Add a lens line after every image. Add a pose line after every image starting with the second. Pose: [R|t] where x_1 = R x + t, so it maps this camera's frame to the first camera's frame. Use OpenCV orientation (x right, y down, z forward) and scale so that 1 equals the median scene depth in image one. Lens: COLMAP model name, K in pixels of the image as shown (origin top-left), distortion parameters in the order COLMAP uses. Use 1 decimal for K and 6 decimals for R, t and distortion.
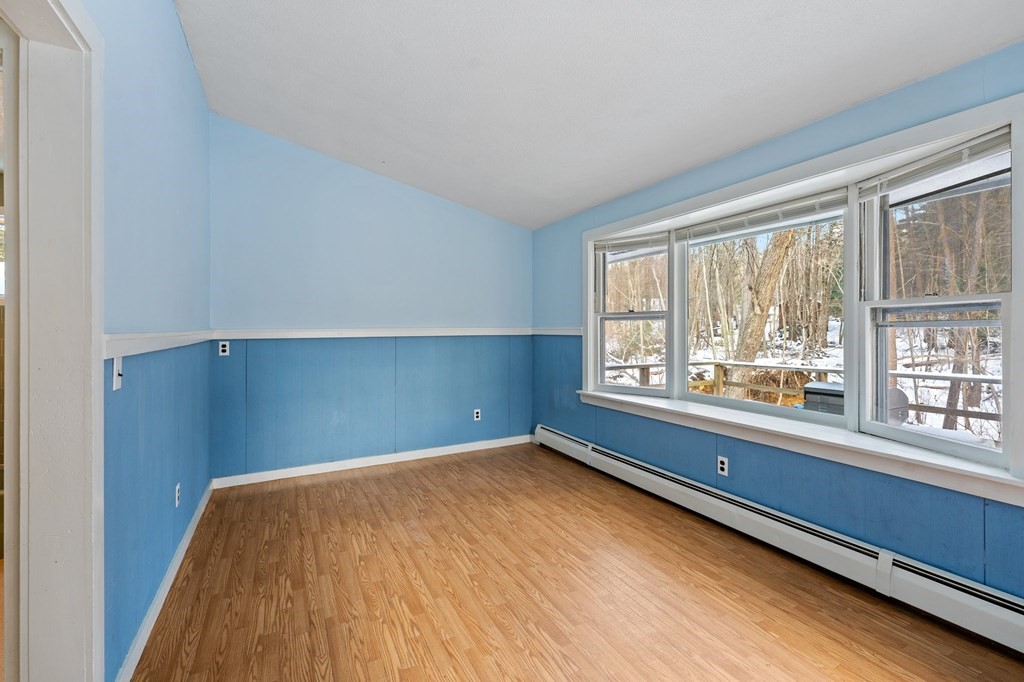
lens RADIAL K [[436.1, 0, 511.9], [0, 436.1, 318.4], [0, 0, 1]] dist [-0.000311, -0.000050]
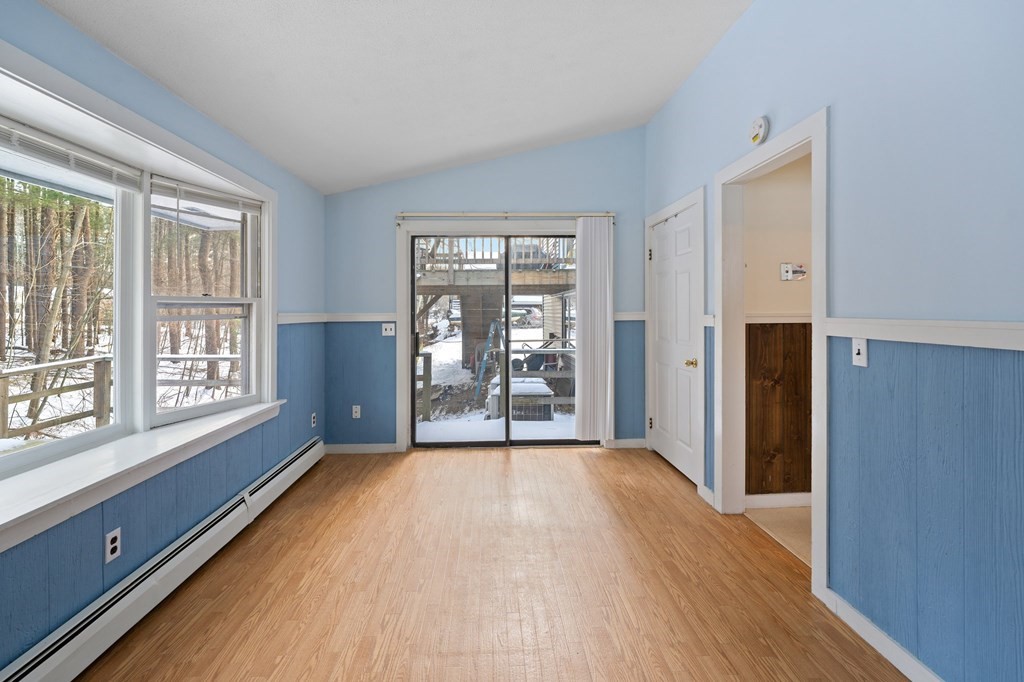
lens RADIAL K [[436.1, 0, 511.9], [0, 436.1, 318.4], [0, 0, 1]] dist [-0.000311, -0.000050]
pose [[-0.904211, 0.006510, 0.427036, -0.415872], [0.006255, 0.999978, -0.002000, 0.022805], [-0.427040, 0.000863, -0.904233, 1.801735]]
